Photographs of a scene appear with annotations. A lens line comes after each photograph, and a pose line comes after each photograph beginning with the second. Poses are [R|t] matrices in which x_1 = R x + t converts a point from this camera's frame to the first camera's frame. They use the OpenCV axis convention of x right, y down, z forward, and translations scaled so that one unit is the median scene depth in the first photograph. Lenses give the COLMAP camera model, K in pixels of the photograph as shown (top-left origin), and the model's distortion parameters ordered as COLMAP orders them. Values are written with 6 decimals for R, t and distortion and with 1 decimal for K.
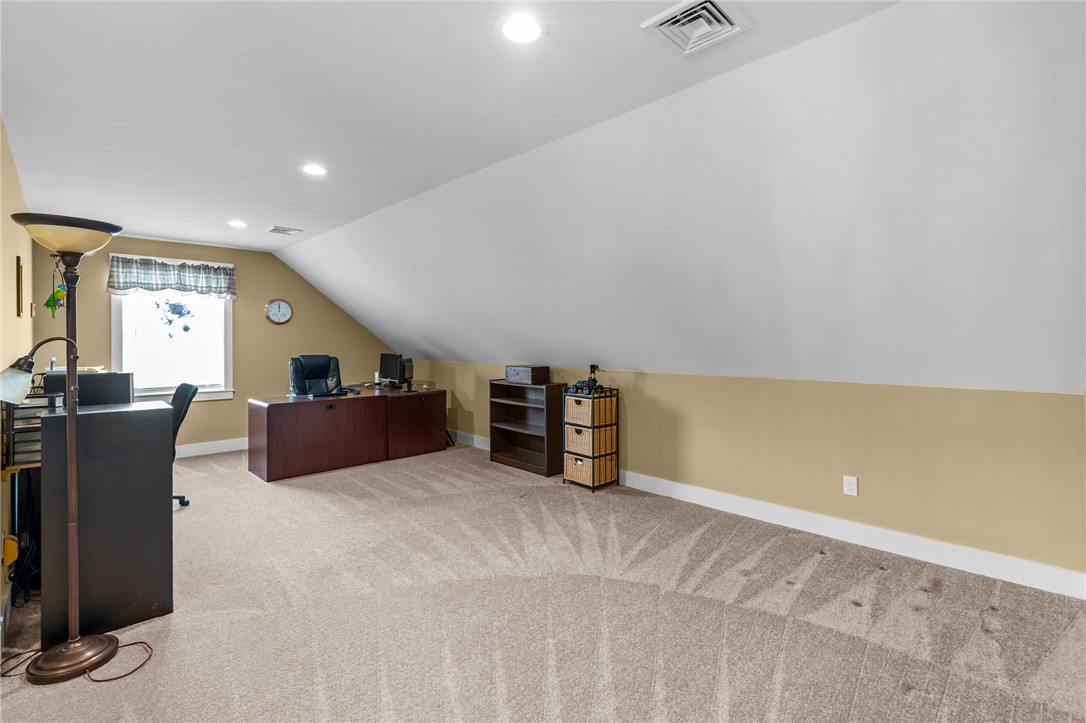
lens RADIAL K [[508.0, 0, 543.3], [0, 508.0, 337.1], [0, 0, 1]] dist [-0.003790, -0.000234]
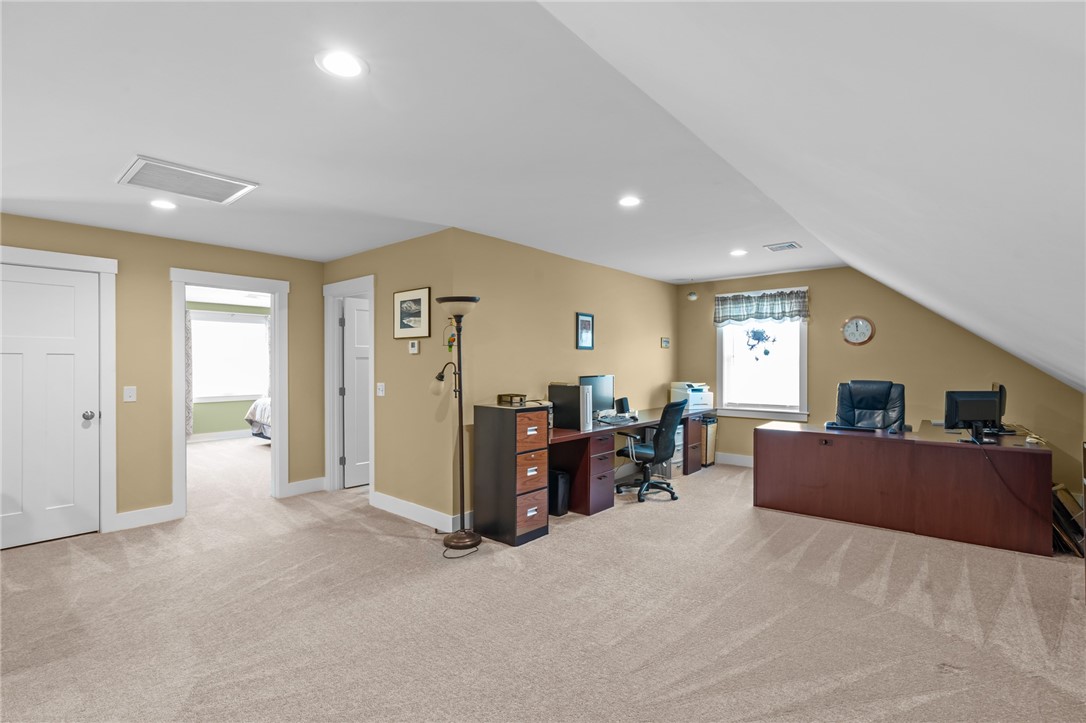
lens RADIAL K [[492.5, 0, 545.0], [0, 492.5, 362.3], [0, 0, 1]] dist [-0.003453, 0.000043]
pose [[0.106836, -0.003101, -0.994272, 0.309767], [0.008562, 0.999961, -0.002199, 0.002821], [0.994240, -0.008278, 0.106858, 0.407610]]
